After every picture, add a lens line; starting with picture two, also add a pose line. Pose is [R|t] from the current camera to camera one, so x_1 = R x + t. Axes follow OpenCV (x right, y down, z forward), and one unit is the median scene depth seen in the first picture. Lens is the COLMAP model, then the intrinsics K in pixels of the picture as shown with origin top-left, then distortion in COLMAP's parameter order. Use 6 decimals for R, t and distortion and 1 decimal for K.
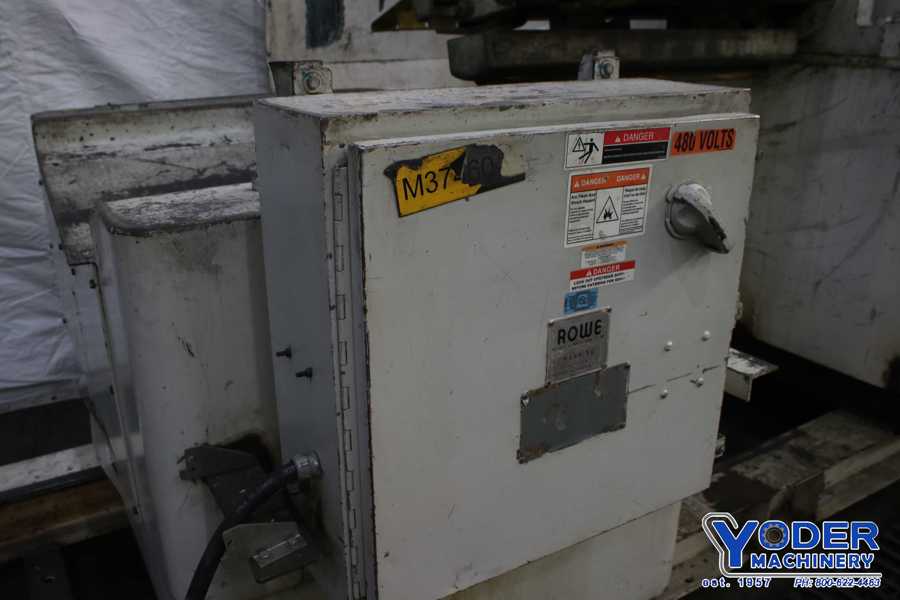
lens RADIAL K [[787.1, 0, 450.0], [0, 787.1, 300.0], [0, 0, 1]] dist [-0.211568, 0.232421]
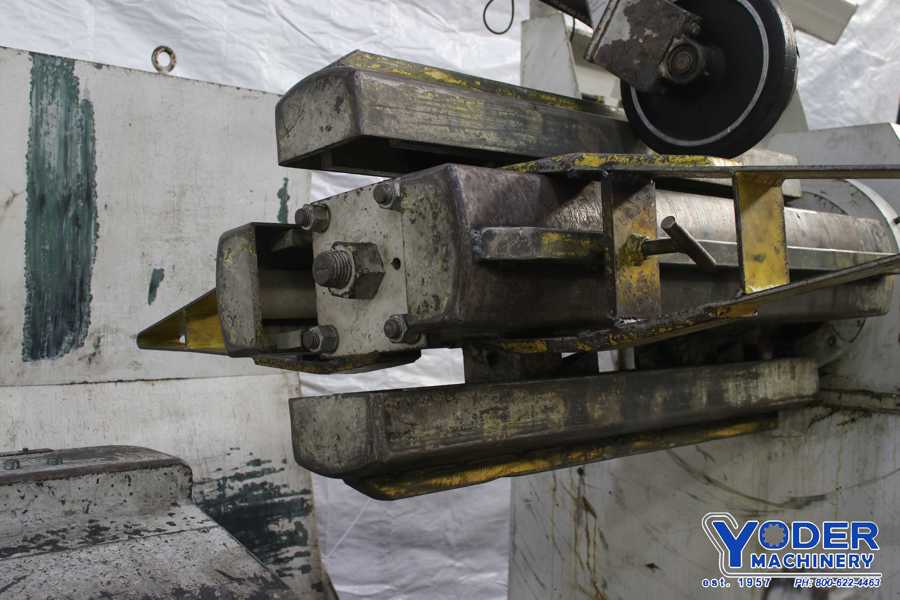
lens RADIAL K [[978.2, 0, 450.0], [0, 978.2, 300.0], [0, 0, 1]] dist [-0.000282, 0.000479]
pose [[0.974860, 0.025117, 0.221397, -0.038914], [0.050198, 0.943325, -0.328052, -0.140624], [-0.217089, 0.330919, 0.918349, 0.264926]]
